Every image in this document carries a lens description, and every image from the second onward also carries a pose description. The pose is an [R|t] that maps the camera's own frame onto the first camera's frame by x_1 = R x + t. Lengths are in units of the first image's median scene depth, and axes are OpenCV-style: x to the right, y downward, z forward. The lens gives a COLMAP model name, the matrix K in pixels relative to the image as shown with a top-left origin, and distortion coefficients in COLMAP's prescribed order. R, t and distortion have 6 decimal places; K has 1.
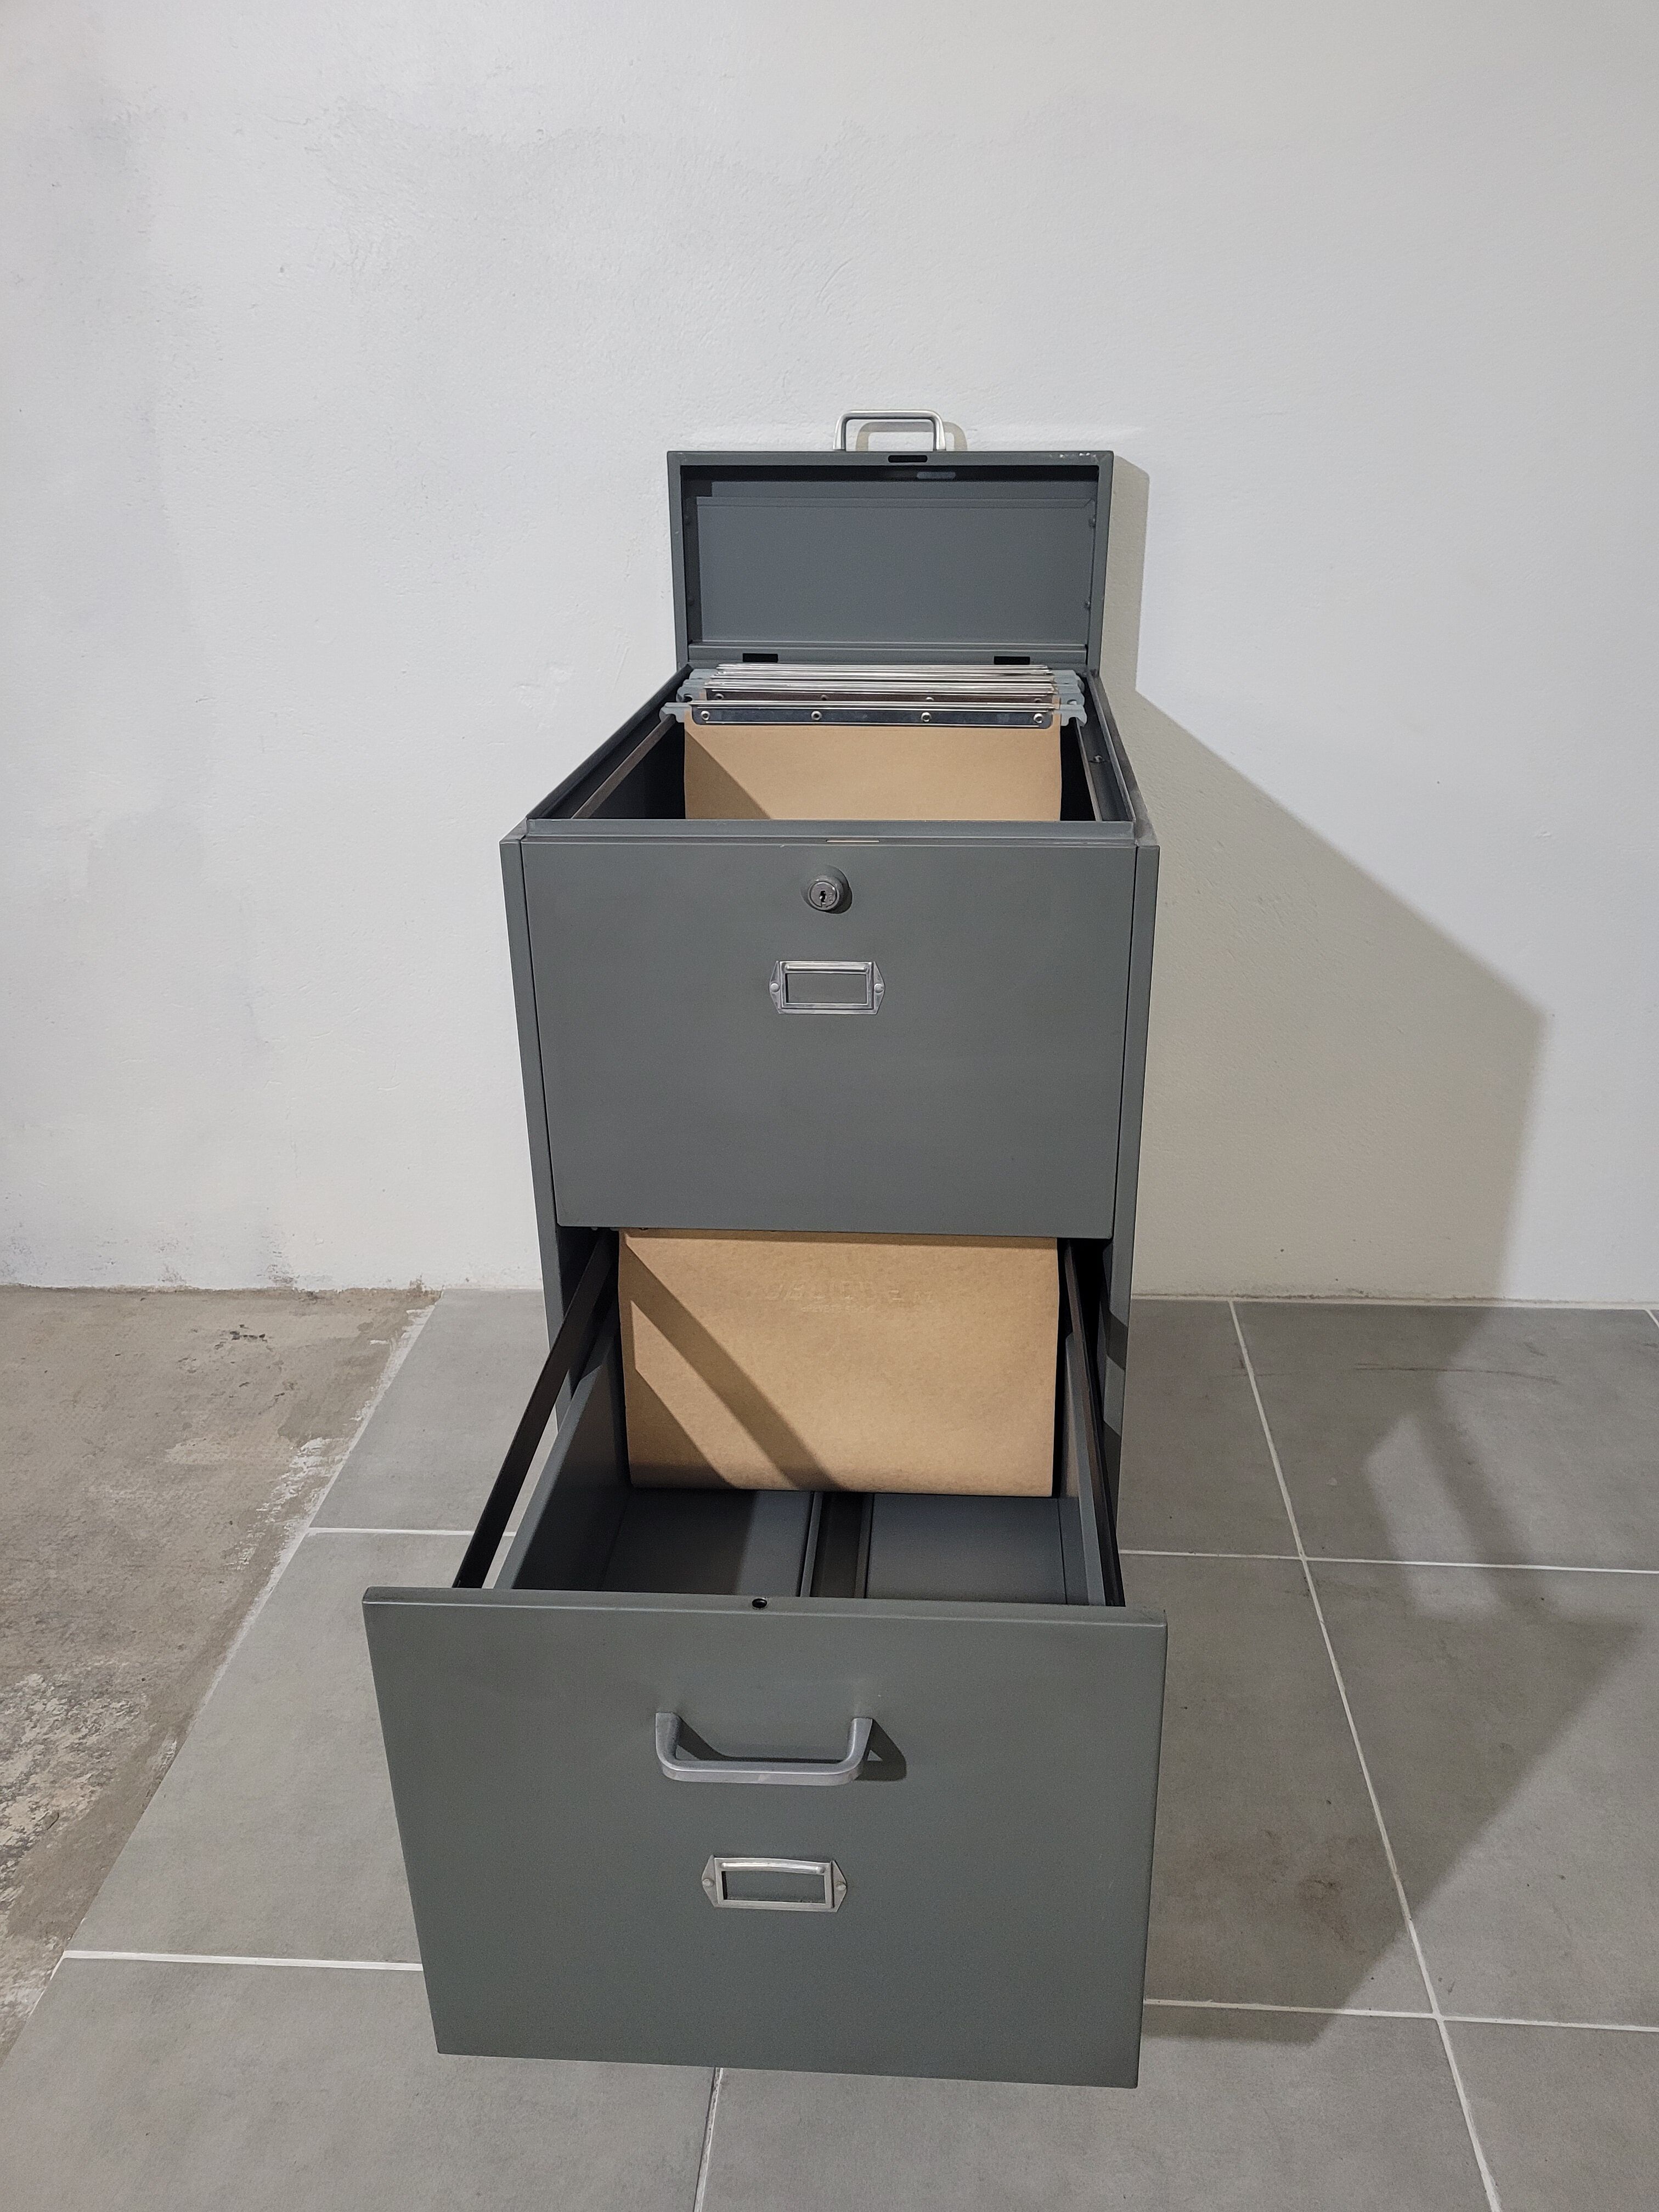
lens RADIAL K [[1675.2, 0, 853.9], [0, 1675.2, 1104.9], [0, 0, 1]] dist [0.010732, -0.015072]
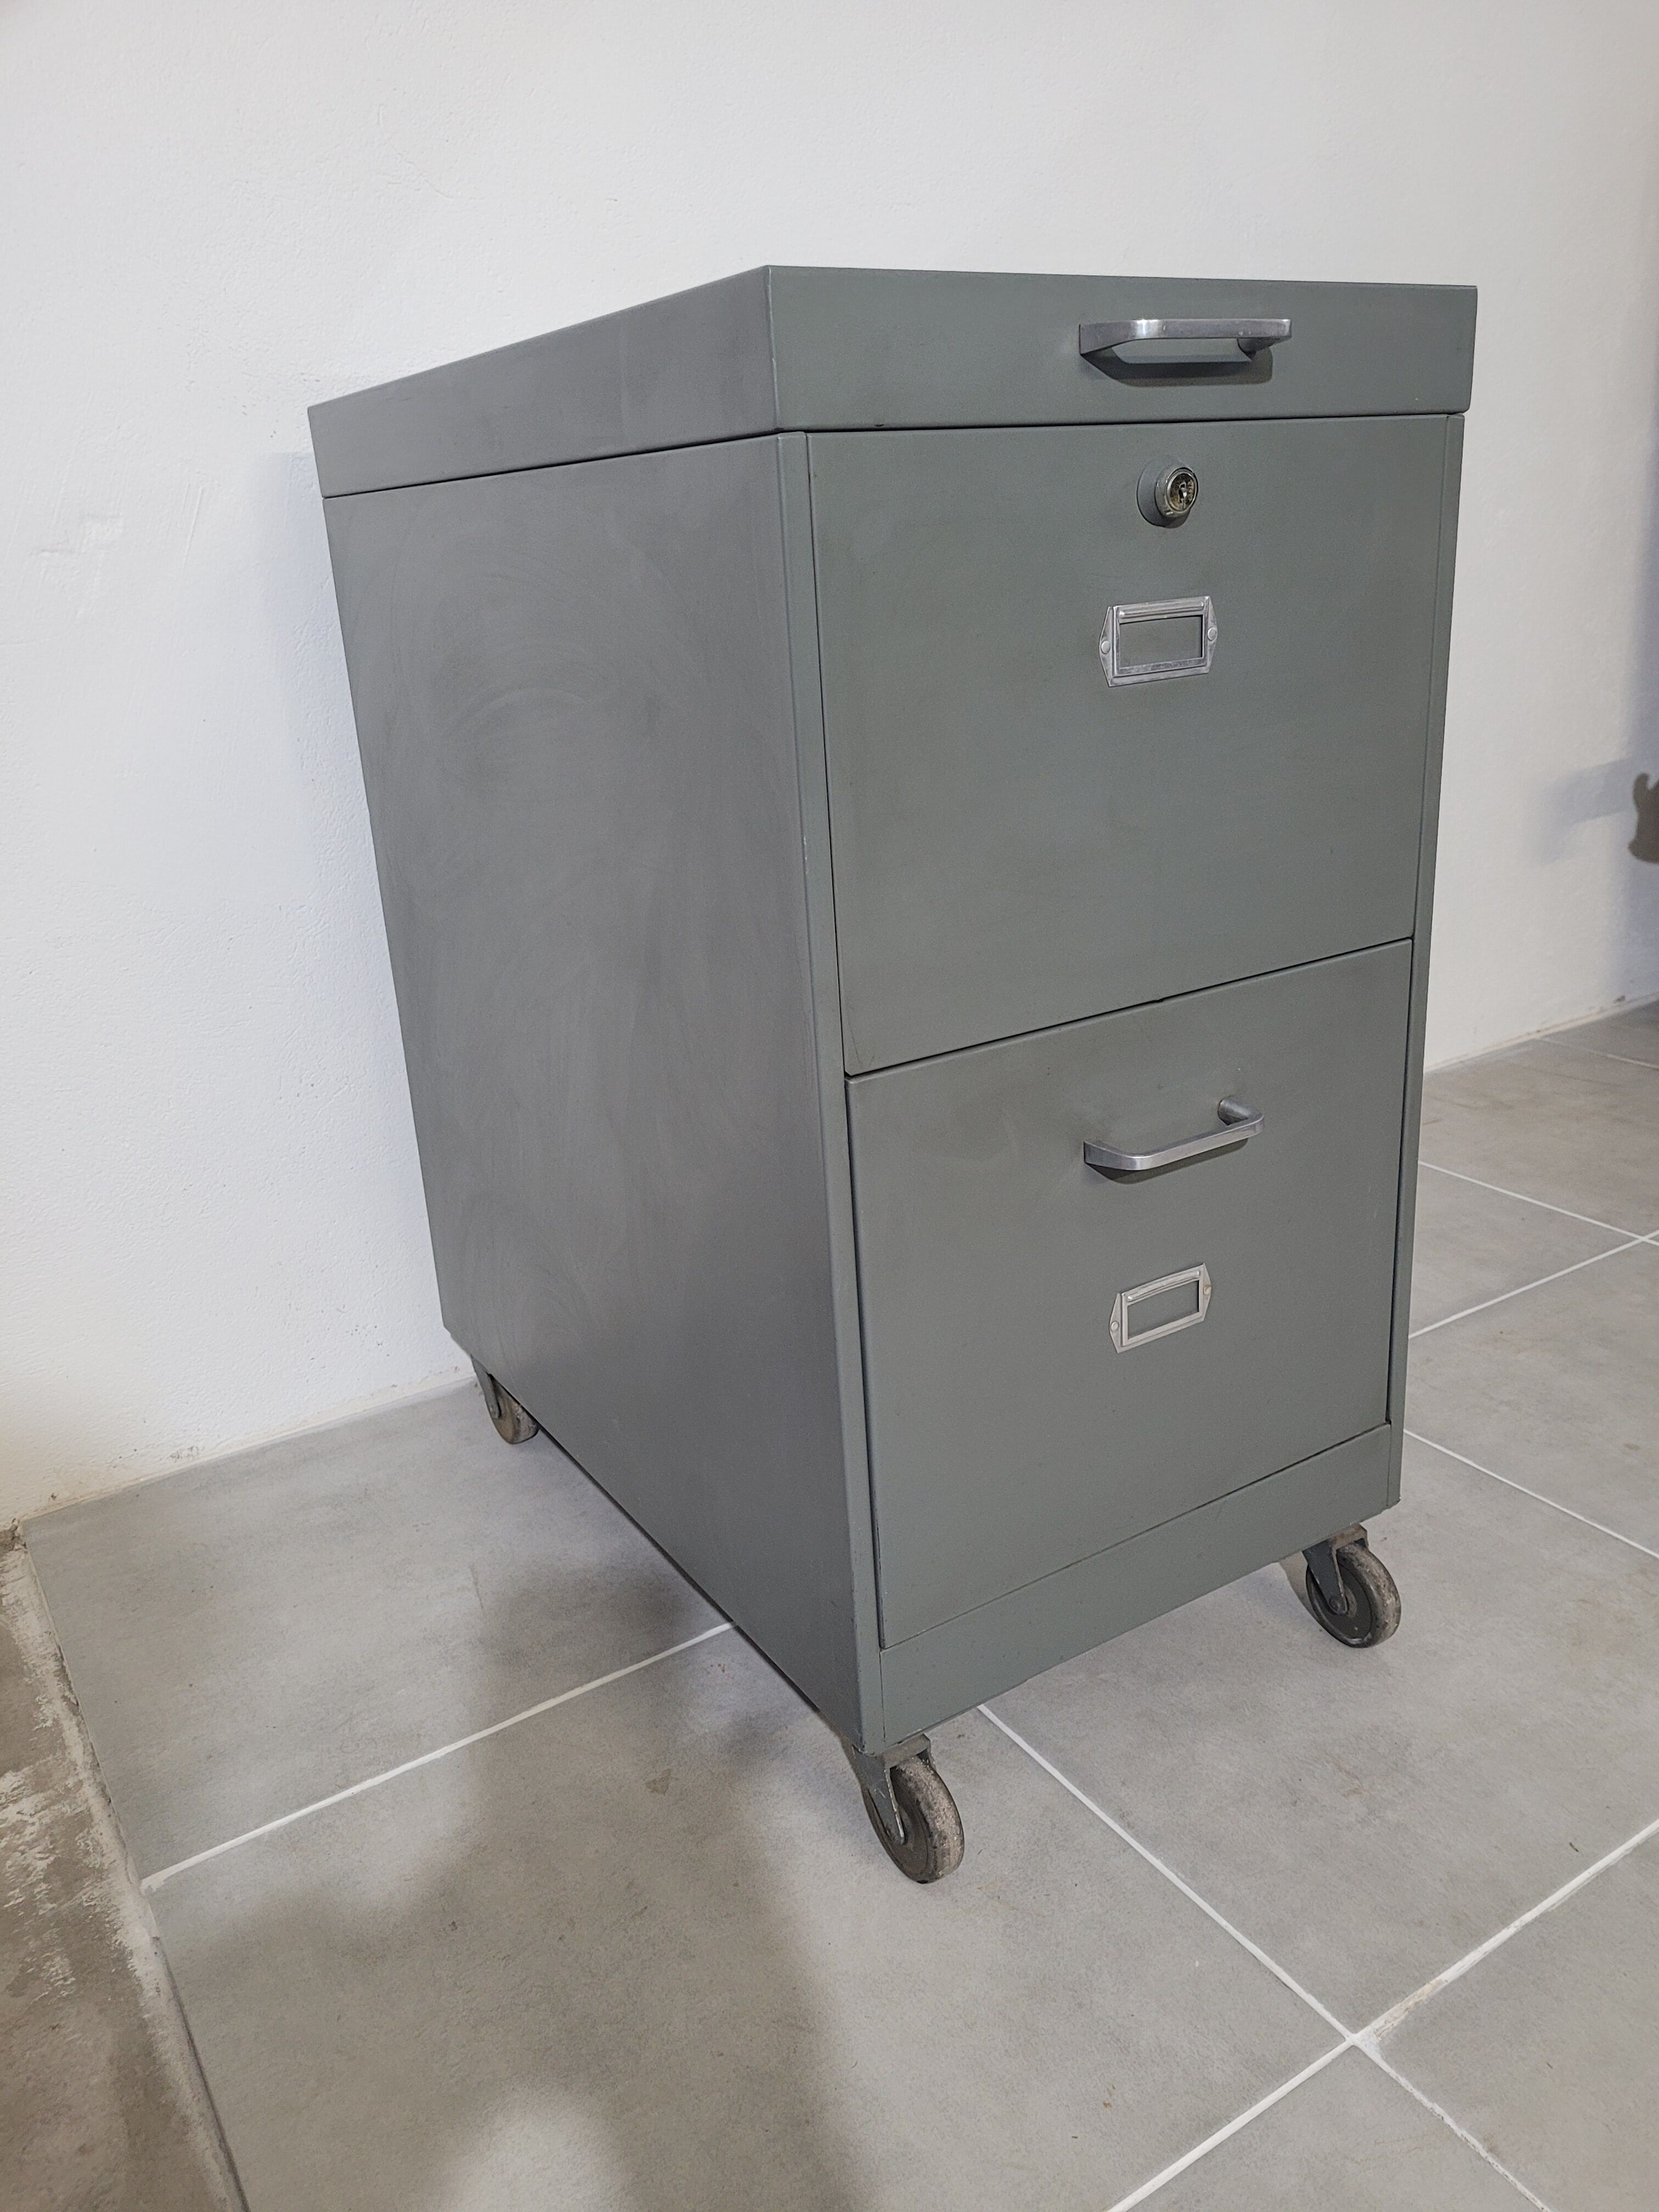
lens RADIAL K [[1689.4, 0, 847.7], [0, 1689.4, 1117.1], [0, 0, 1]] dist [0.003382, -0.001627]
pose [[0.801444, -0.223726, 0.554648, -0.394017], [0.276442, 0.960958, -0.011830, 0.068978], [-0.530347, 0.162809, 0.832001, 0.325438]]
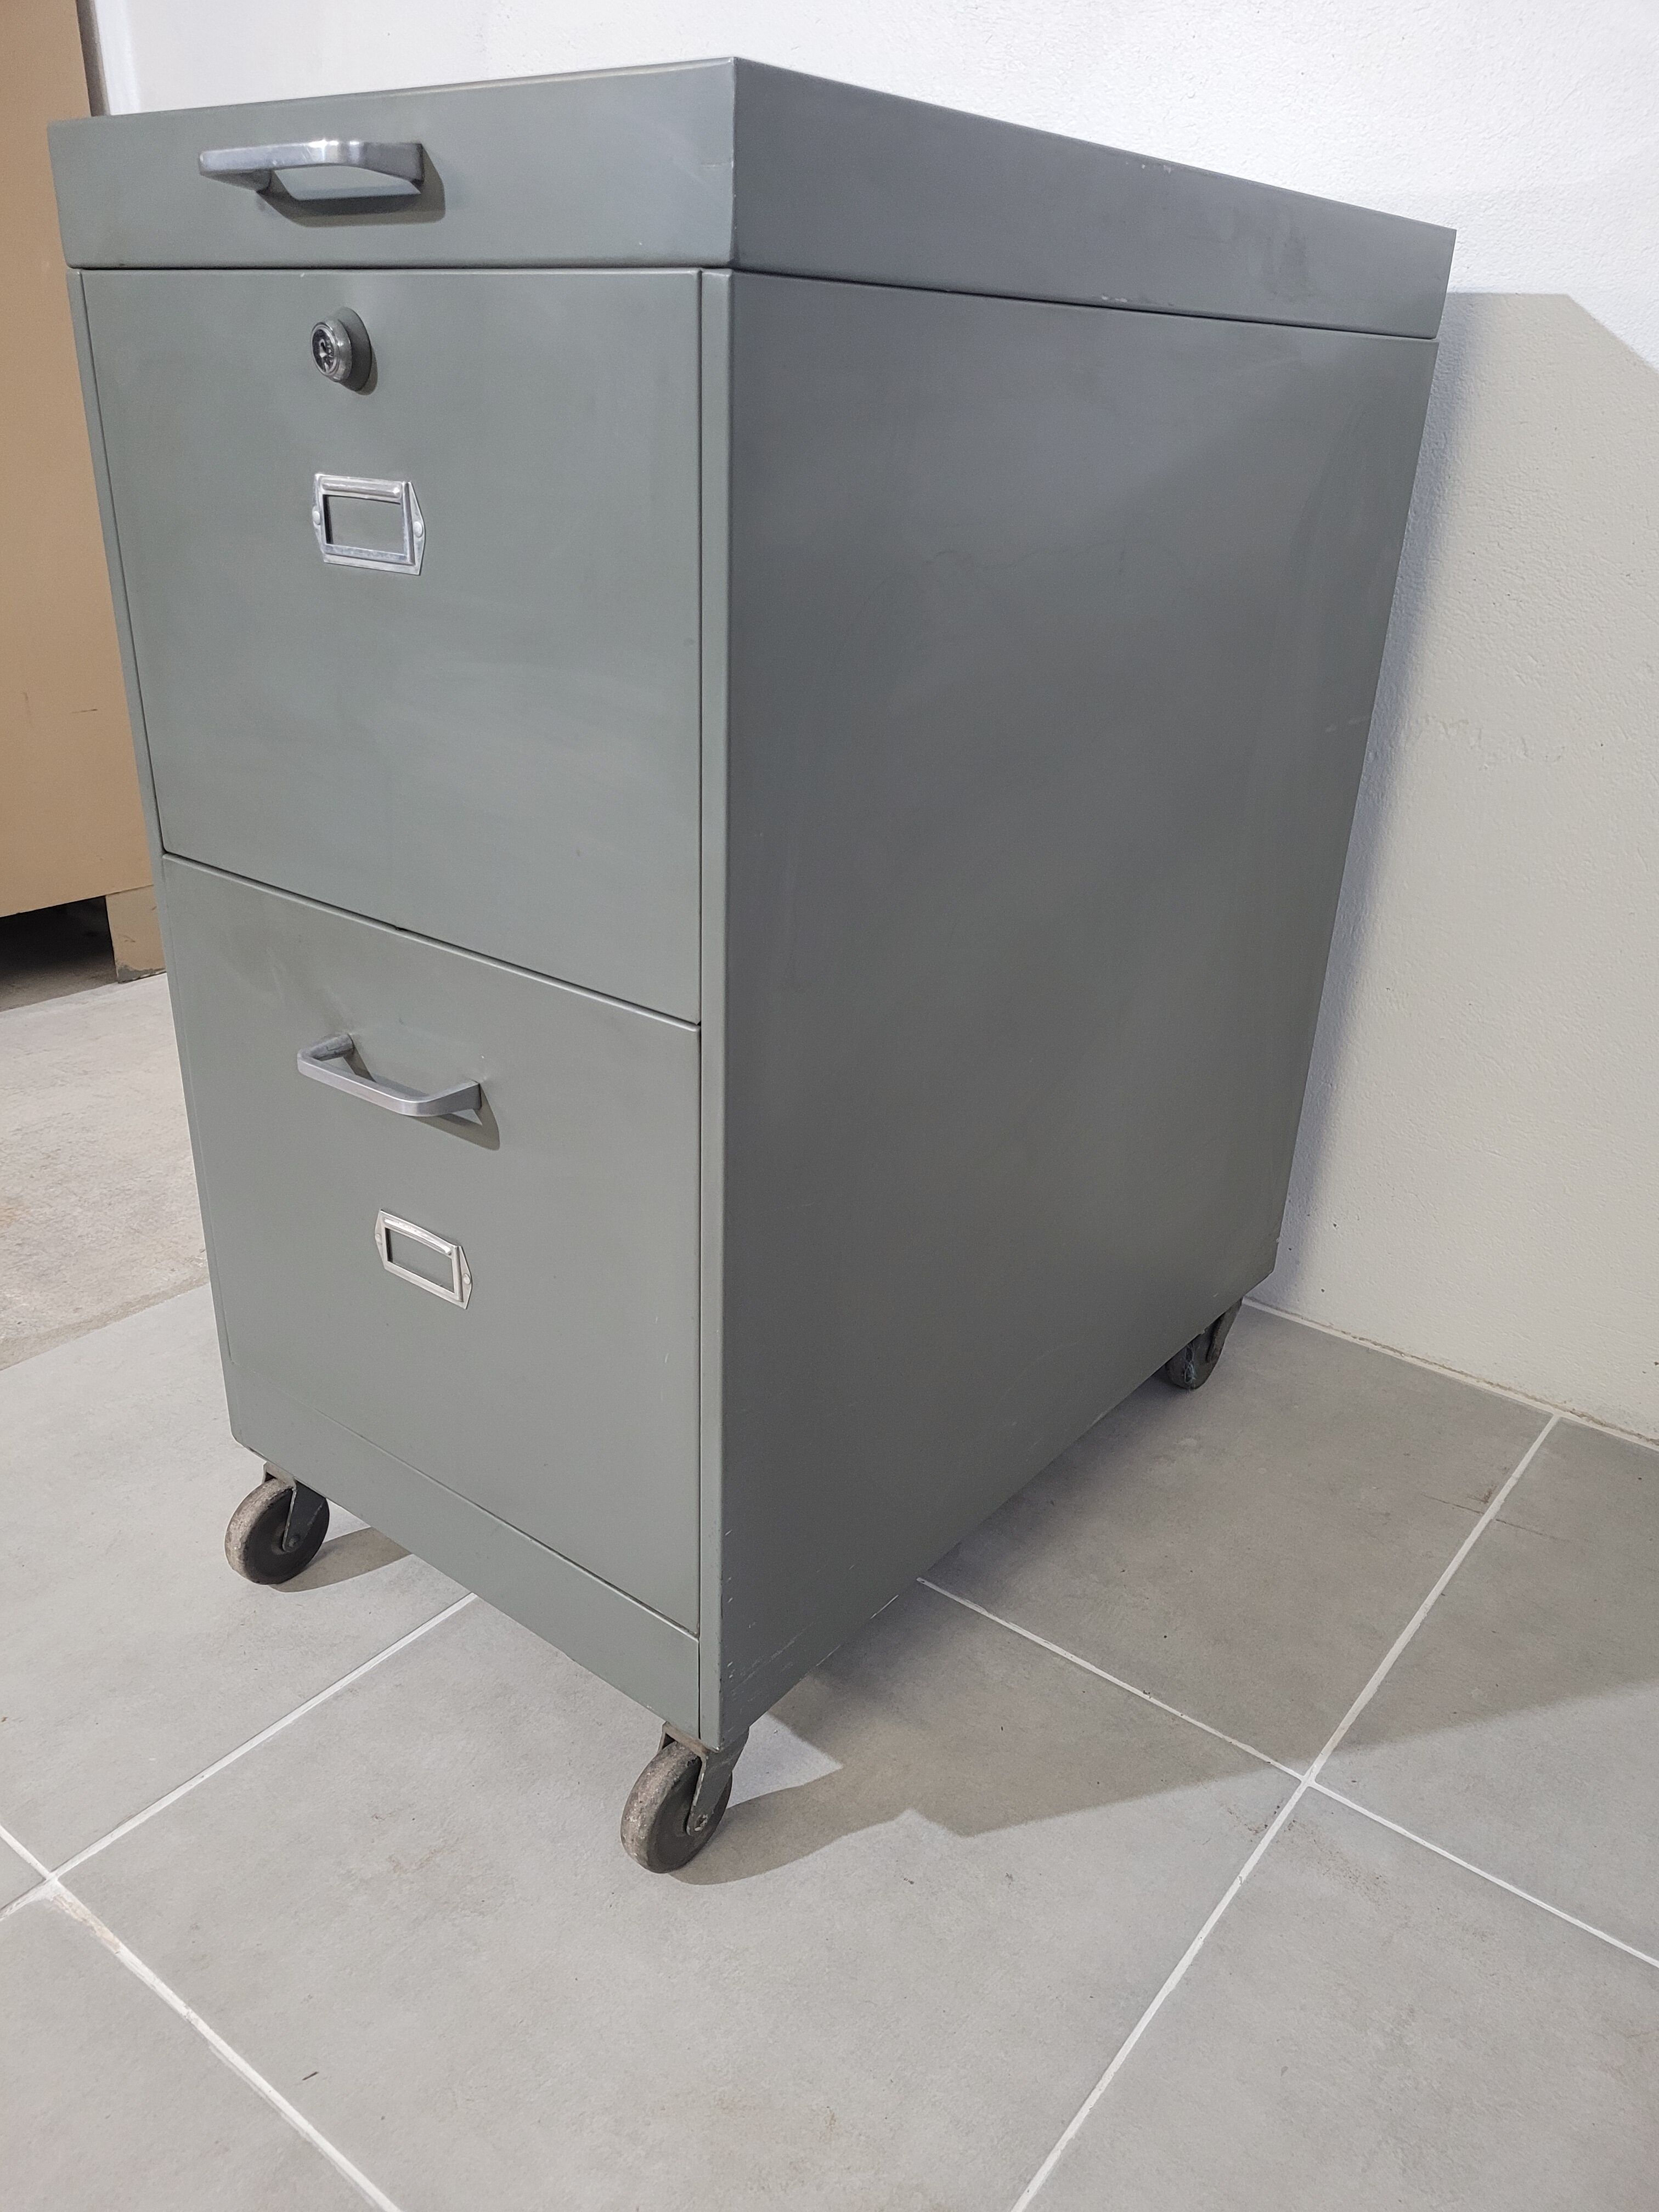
lens RADIAL K [[1689.4, 0, 847.7], [0, 1689.4, 1117.1], [0, 0, 1]] dist [0.003382, -0.001627]
pose [[0.831050, 0.262292, -0.490468, 0.352389], [-0.261677, 0.962515, 0.071346, 0.038315], [0.490796, 0.069053, 0.868534, 0.358070]]
